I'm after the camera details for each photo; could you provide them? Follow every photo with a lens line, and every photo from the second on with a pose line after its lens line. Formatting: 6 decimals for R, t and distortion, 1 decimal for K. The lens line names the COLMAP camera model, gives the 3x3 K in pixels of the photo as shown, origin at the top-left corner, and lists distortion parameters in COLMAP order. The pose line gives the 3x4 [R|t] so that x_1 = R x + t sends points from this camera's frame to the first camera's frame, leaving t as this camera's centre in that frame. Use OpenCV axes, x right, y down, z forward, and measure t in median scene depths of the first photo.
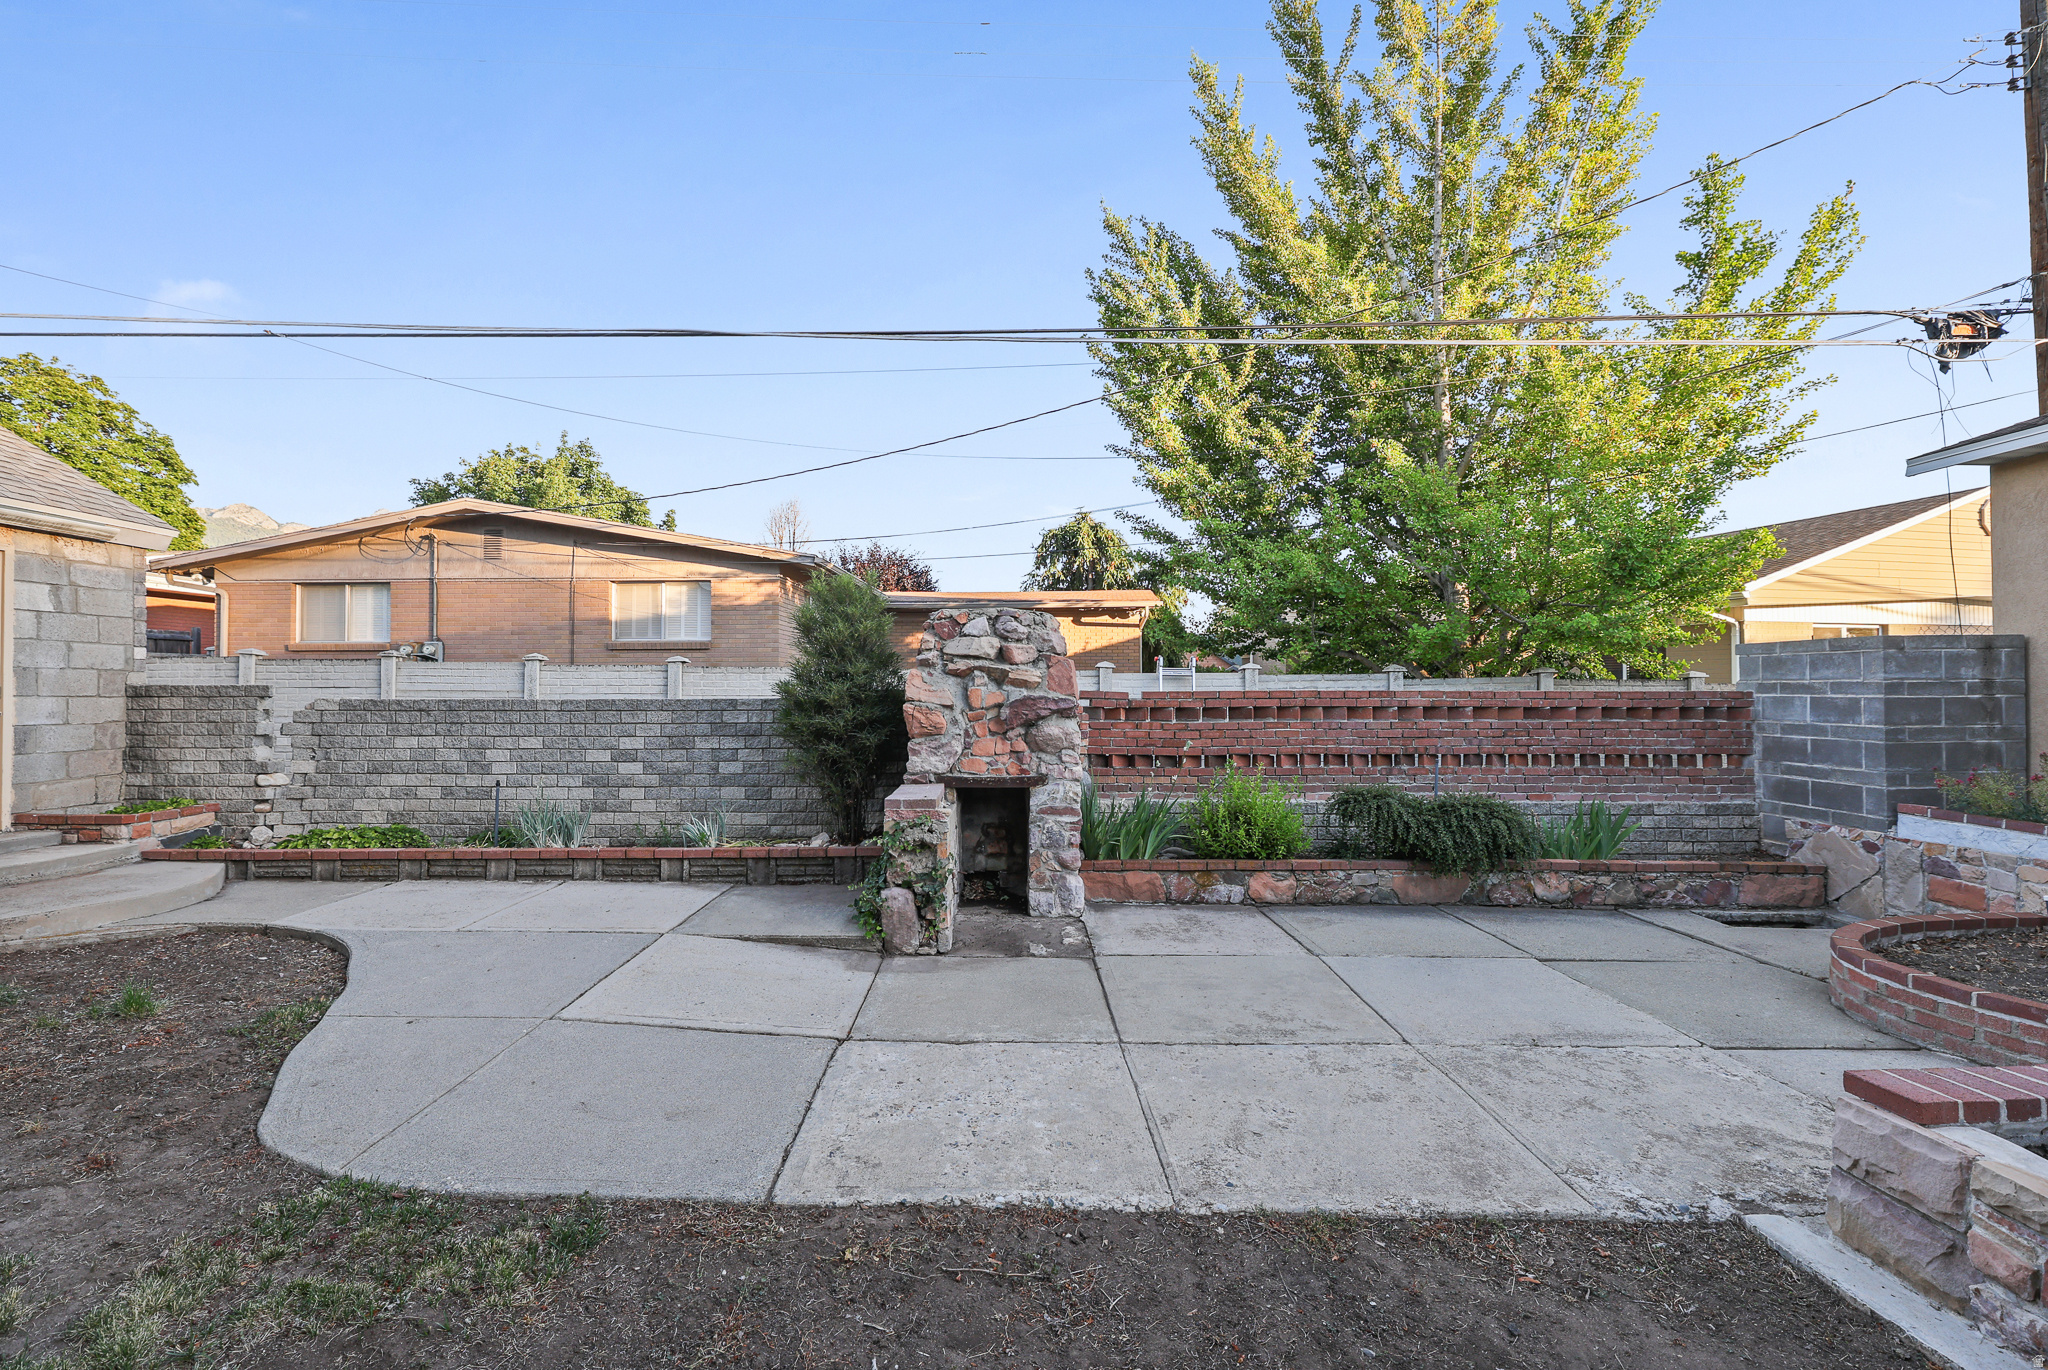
lens RADIAL K [[835.7, 0, 1026.4], [0, 835.7, 680.5], [0, 0, 1]] dist [-0.001696, -0.002196]
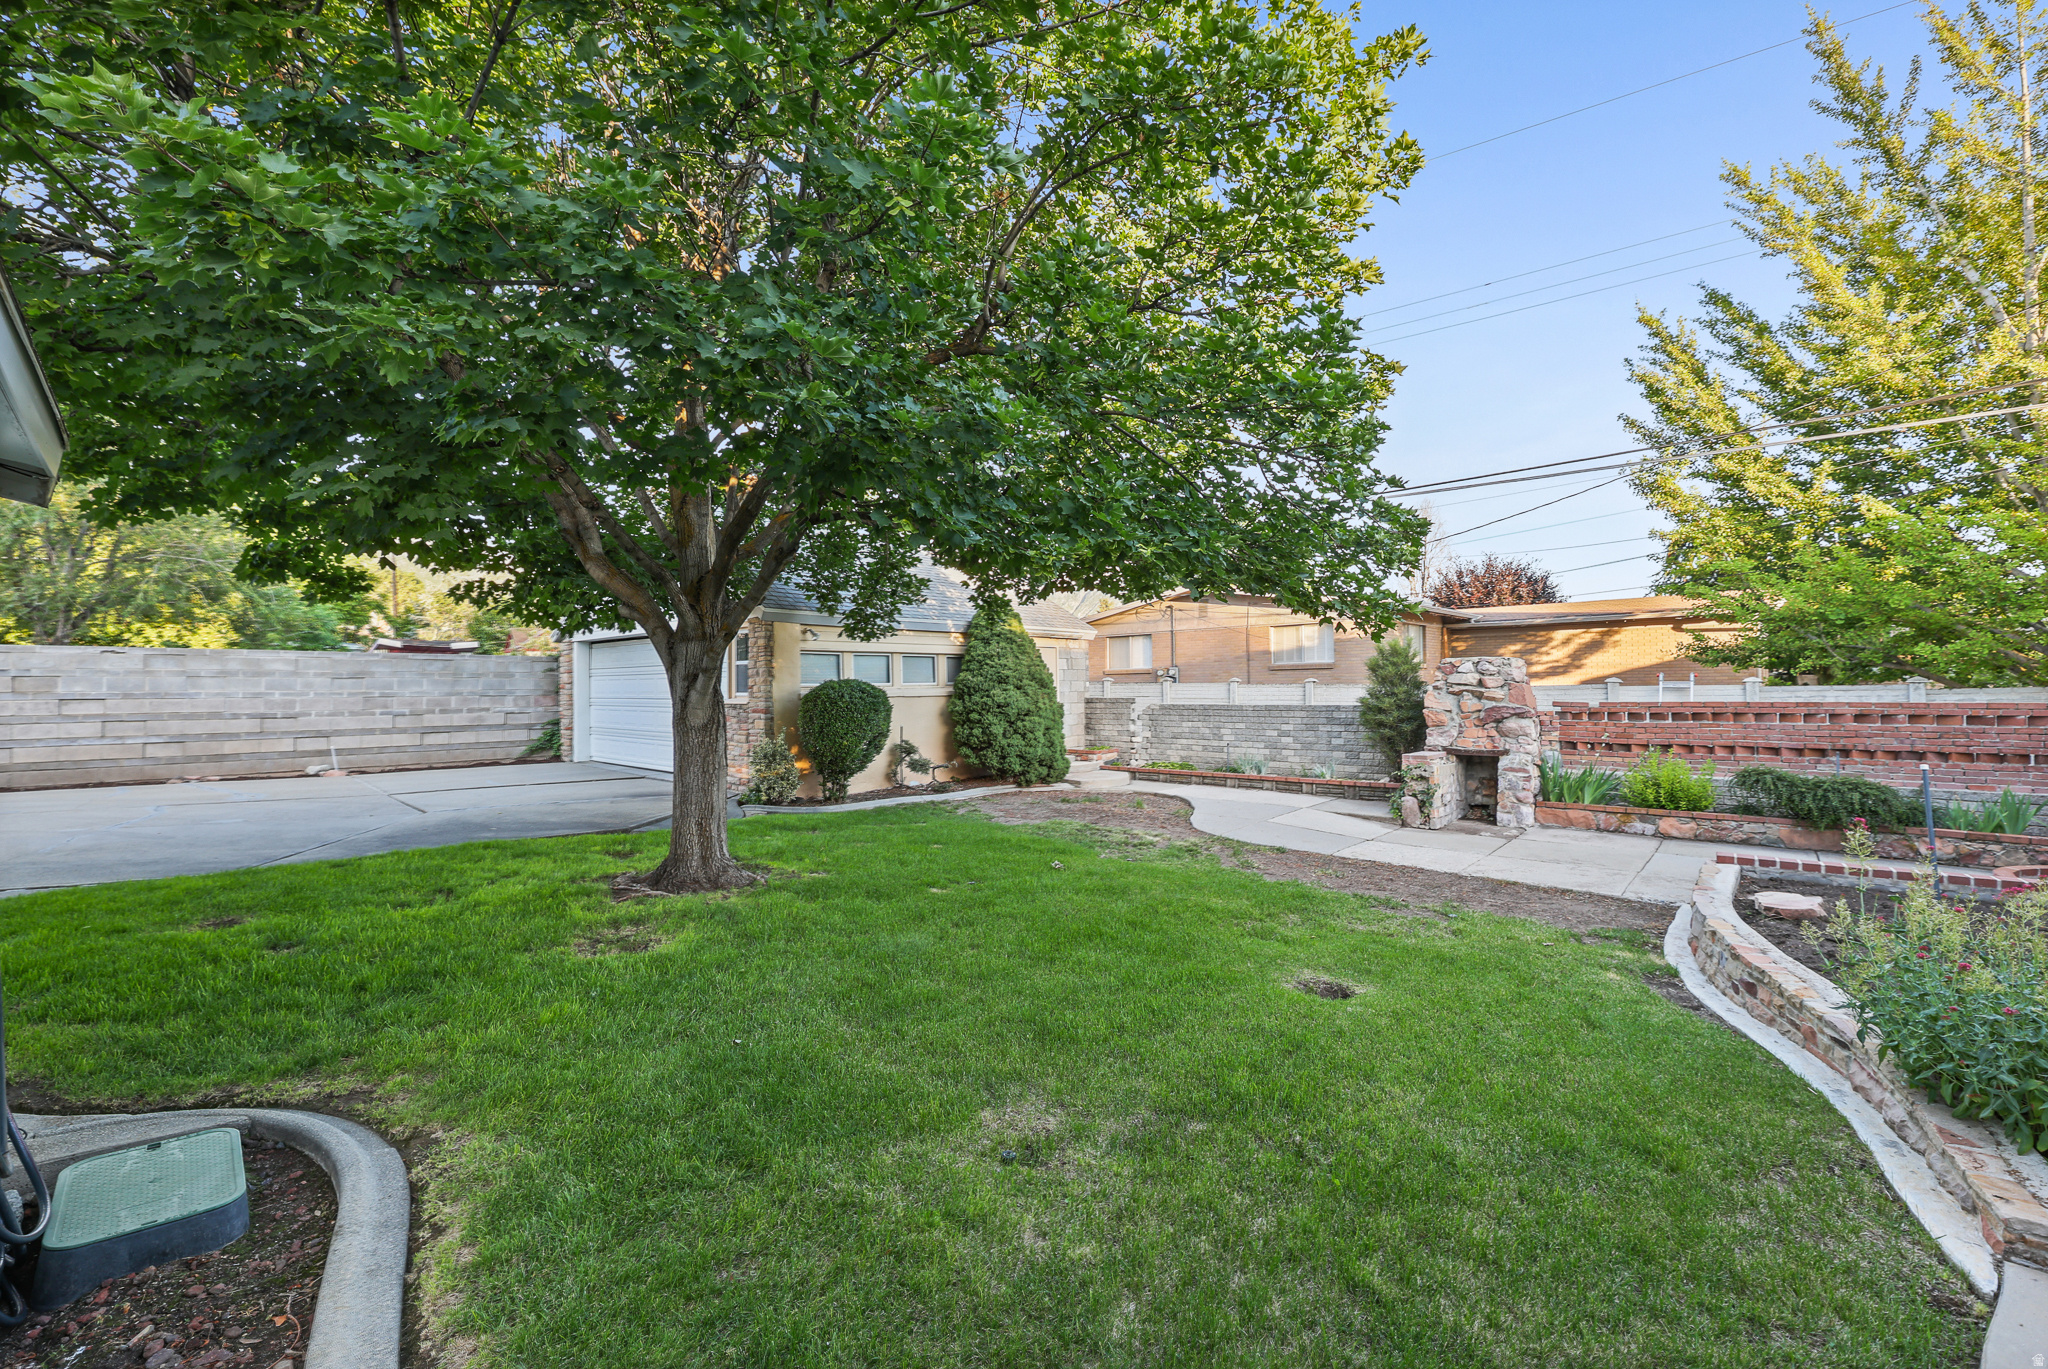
lens RADIAL K [[835.7, 0, 1023.9], [0, 835.7, 682.5], [0, 0, 1]] dist [-0.001696, -0.002196]
pose [[0.740686, -0.012077, -0.671743, 0.442693], [0.017572, 0.999845, 0.001399, -0.049991], [0.671622, -0.012840, 0.740783, -0.989194]]
